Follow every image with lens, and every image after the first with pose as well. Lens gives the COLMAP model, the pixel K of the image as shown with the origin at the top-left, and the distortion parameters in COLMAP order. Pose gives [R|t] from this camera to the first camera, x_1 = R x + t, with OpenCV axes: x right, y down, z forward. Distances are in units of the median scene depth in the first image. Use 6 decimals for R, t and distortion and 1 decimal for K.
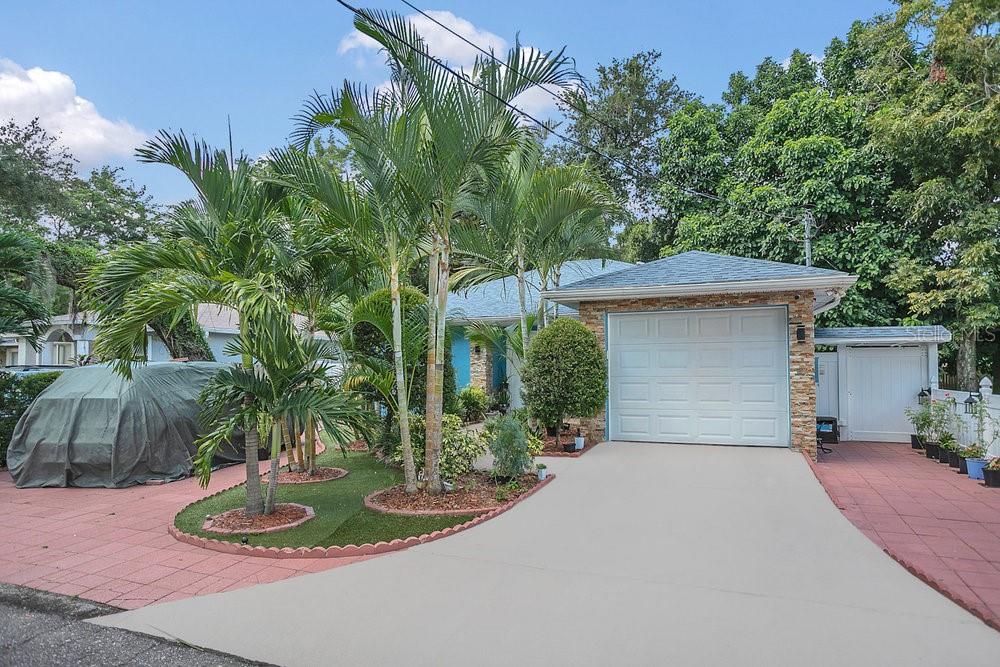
lens RADIAL K [[569.7, 0, 497.1], [0, 569.7, 358.0], [0, 0, 1]] dist [-0.039420, 0.037974]
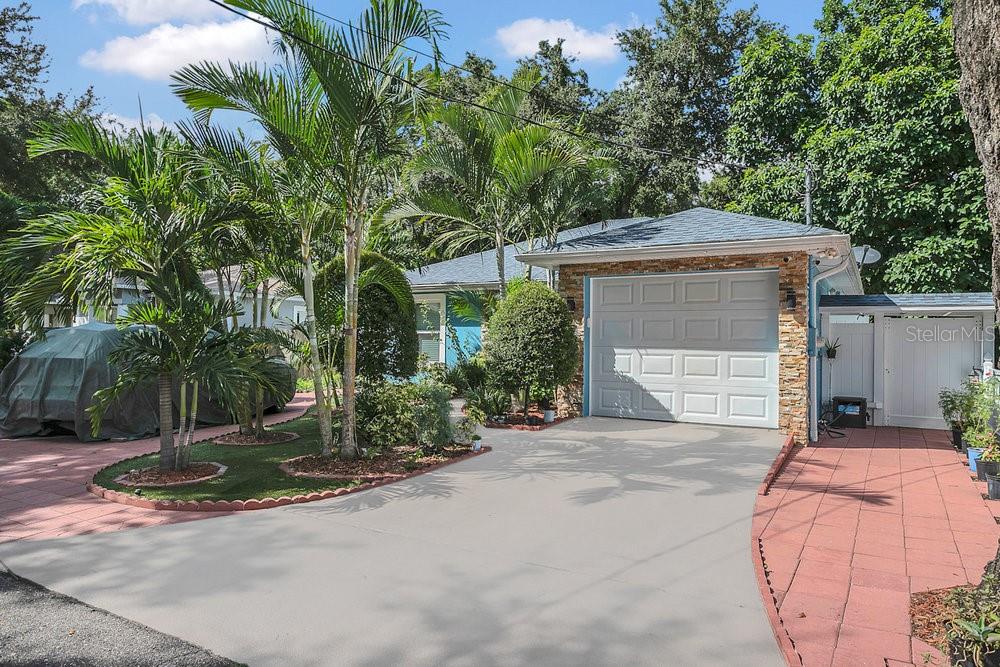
lens RADIAL K [[624.9, 0, 500.0], [0, 624.9, 333.5], [0, 0, 1]] dist [-0.032807, 0.044925]
pose [[0.989530, 0.013212, -0.143718, 0.211504], [-0.011738, 0.999870, 0.011098, 0.002474], [0.143846, -0.009295, 0.989556, -0.027324]]
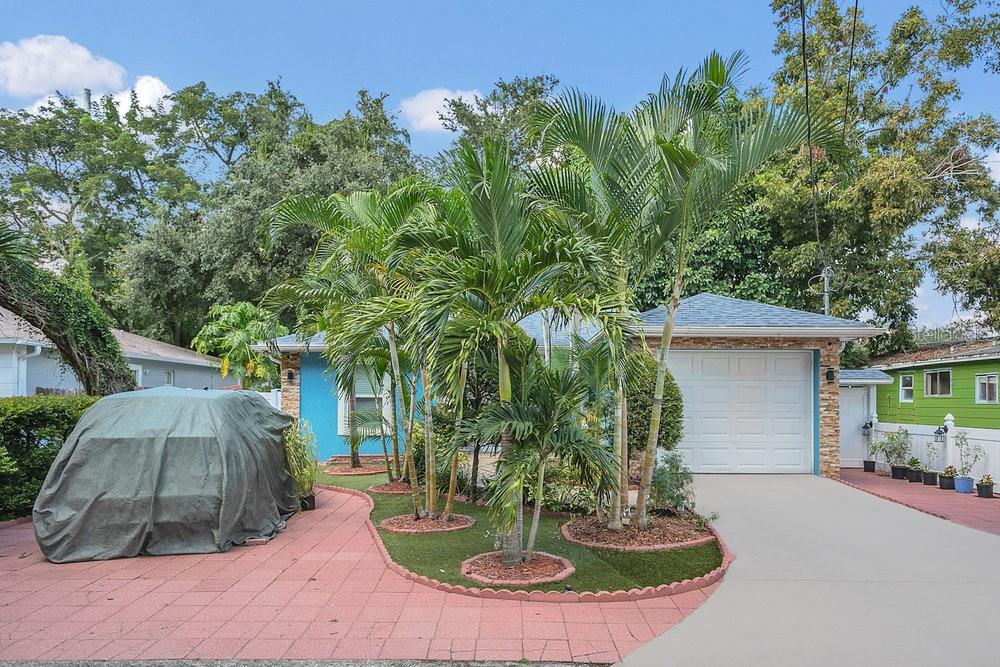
lens RADIAL K [[621.0, 0, 503.7], [0, 621.0, 406.1], [0, 0, 1]] dist [-0.021039, 0.000446]
pose [[0.935214, 0.007439, 0.354006, -0.492216], [-0.017074, 0.999564, 0.024100, 0.001540], [-0.353672, -0.028583, 0.934933, 0.053530]]
